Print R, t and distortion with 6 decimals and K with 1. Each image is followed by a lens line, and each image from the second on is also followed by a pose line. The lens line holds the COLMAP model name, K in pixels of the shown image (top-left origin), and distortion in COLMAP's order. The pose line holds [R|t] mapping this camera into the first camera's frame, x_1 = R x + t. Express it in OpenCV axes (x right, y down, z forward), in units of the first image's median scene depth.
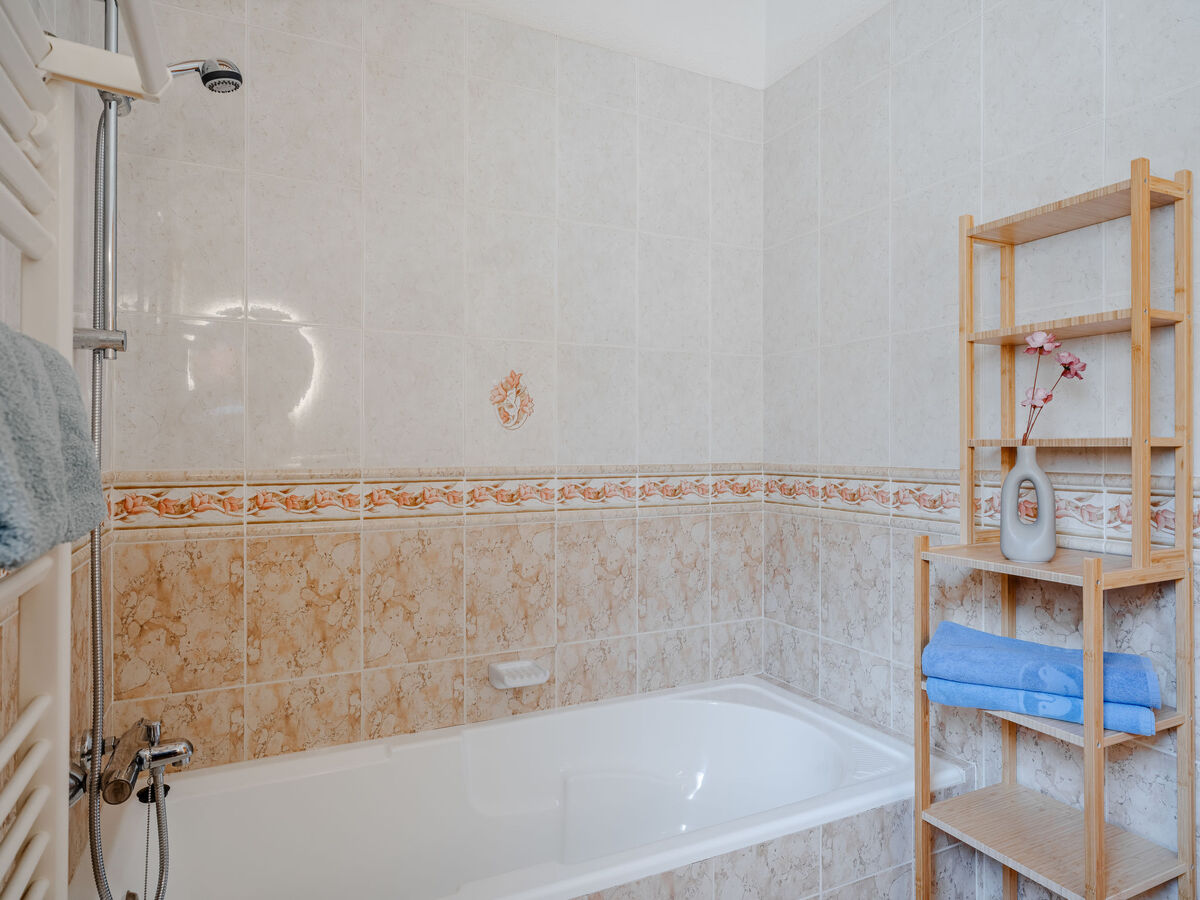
lens RADIAL K [[732.5, 0, 597.2], [0, 732.5, 446.2], [0, 0, 1]] dist [-0.002910, 0.003536]
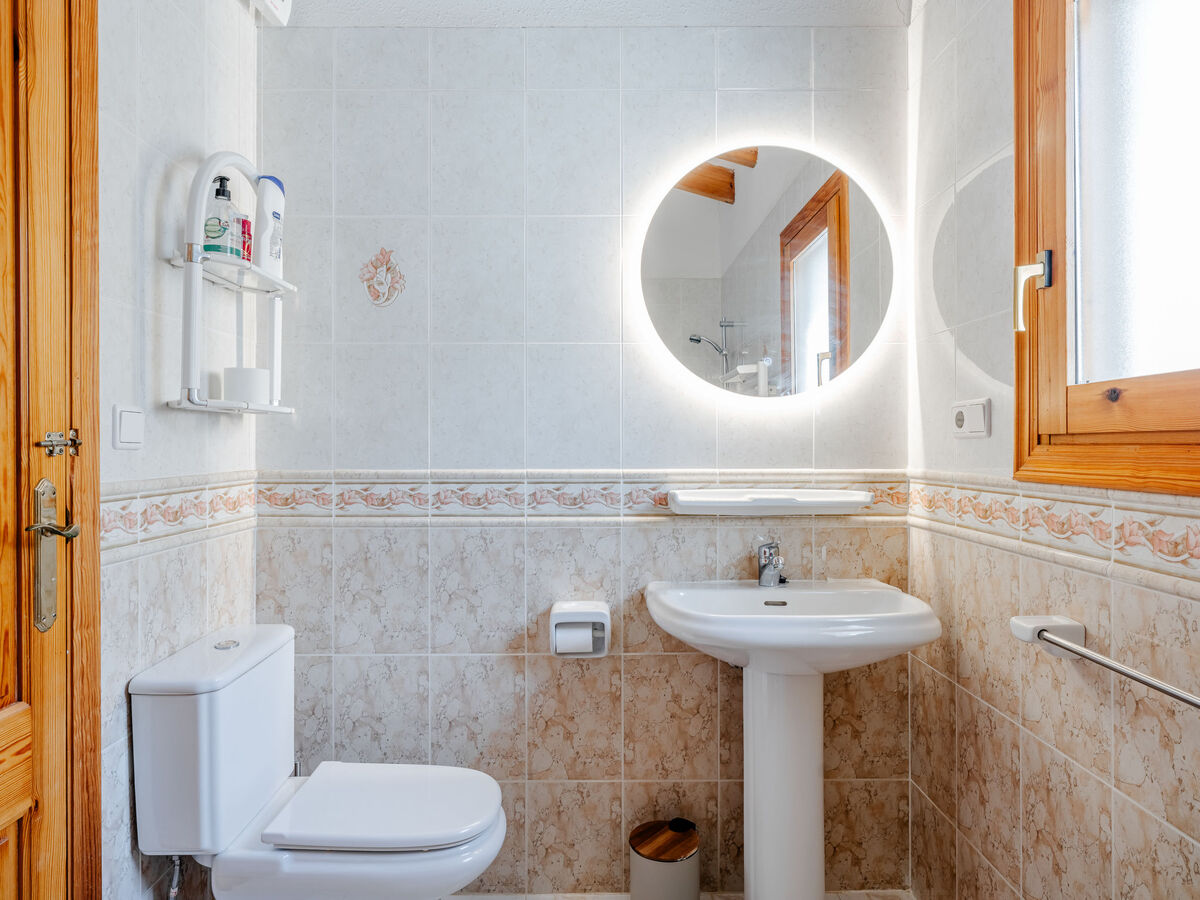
lens RADIAL K [[691.3, 0, 598.7], [0, 691.3, 444.2], [0, 0, 1]] dist [-0.002490, 0.000203]
pose [[0.902210, -0.003382, -0.431284, 0.335921], [-0.000096, 0.999968, -0.008044, -0.000176], [0.431297, 0.007299, 0.902180, 0.165695]]
